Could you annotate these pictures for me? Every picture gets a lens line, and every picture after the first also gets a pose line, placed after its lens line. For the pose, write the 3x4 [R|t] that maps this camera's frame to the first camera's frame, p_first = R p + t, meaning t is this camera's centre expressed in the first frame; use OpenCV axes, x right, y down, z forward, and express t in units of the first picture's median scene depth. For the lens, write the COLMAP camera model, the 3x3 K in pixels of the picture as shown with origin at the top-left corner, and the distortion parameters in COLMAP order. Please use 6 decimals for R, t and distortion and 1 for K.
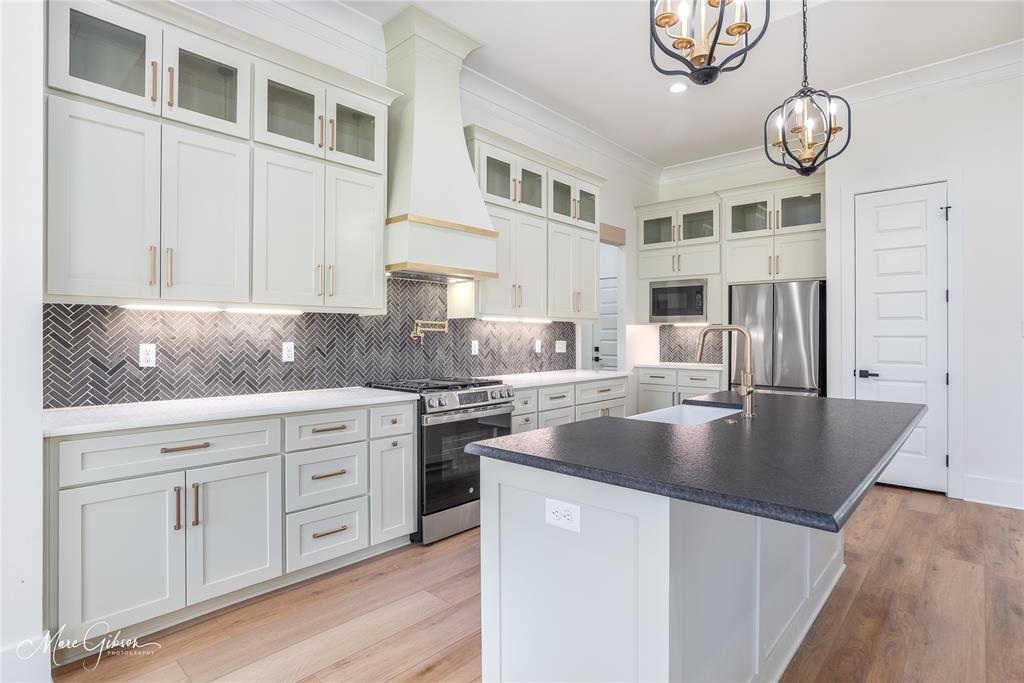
lens RADIAL K [[526.2, 0, 519.9], [0, 526.2, 335.7], [0, 0, 1]] dist [-0.031428, 0.001726]
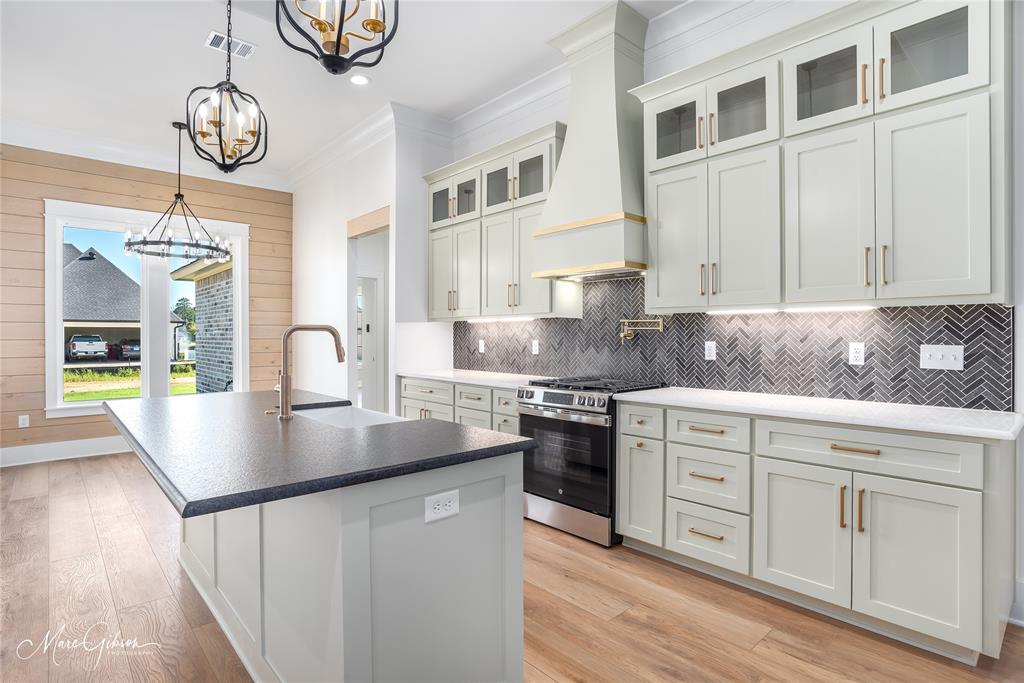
lens RADIAL K [[526.2, 0, 508.3], [0, 526.2, 336.8], [0, 0, 1]] dist [-0.031428, 0.001726]
pose [[-0.102448, 0.000176, -0.994738, 0.678012], [0.001308, 0.999999, 0.000043, 0.002013], [0.994738, -0.001297, -0.102448, 0.755927]]
